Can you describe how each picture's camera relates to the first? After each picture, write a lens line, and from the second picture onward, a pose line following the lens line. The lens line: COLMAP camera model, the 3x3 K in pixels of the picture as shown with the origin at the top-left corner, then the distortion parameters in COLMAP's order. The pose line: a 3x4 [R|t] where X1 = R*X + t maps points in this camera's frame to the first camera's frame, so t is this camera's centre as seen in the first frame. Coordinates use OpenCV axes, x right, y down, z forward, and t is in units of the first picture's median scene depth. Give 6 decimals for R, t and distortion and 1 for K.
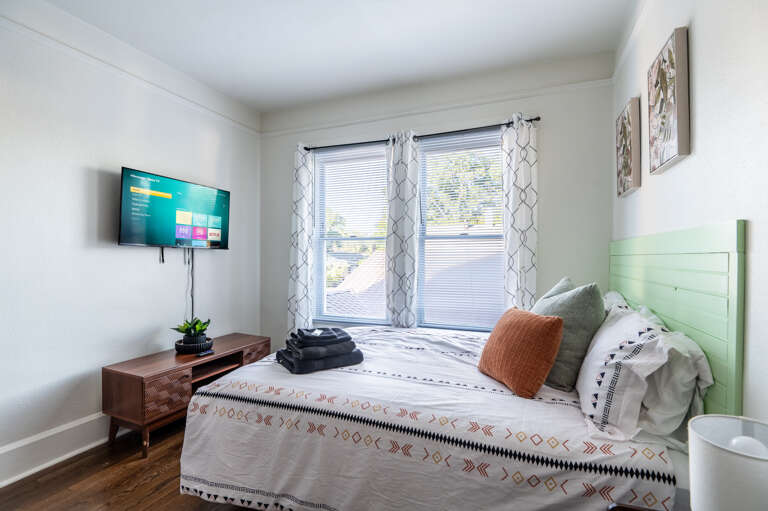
lens RADIAL K [[359.2, 0, 383.2], [0, 359.2, 257.1], [0, 0, 1]] dist [-0.013789, -0.000919]
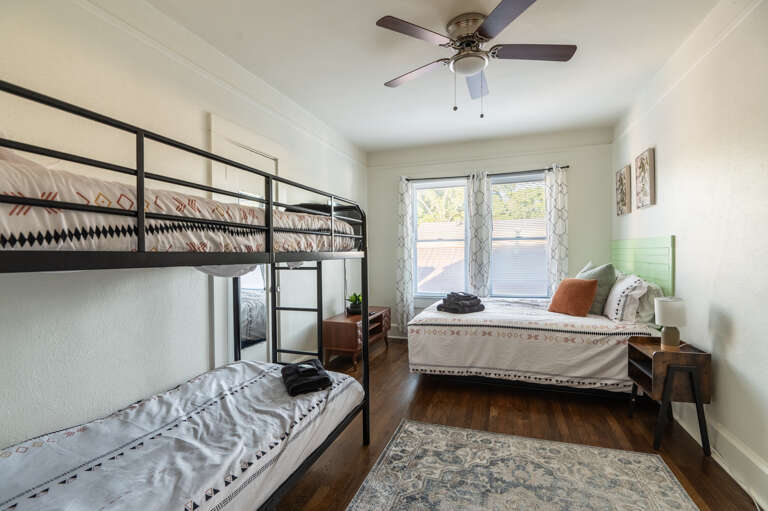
lens RADIAL K [[359.2, 0, 384.6], [0, 359.2, 255.7], [0, 0, 1]] dist [-0.013789, -0.000919]
pose [[0.998519, -0.016290, 0.051899, -0.799043], [0.015969, 0.999851, 0.006577, -0.002224], [-0.051999, -0.005738, 0.998631, -0.961771]]
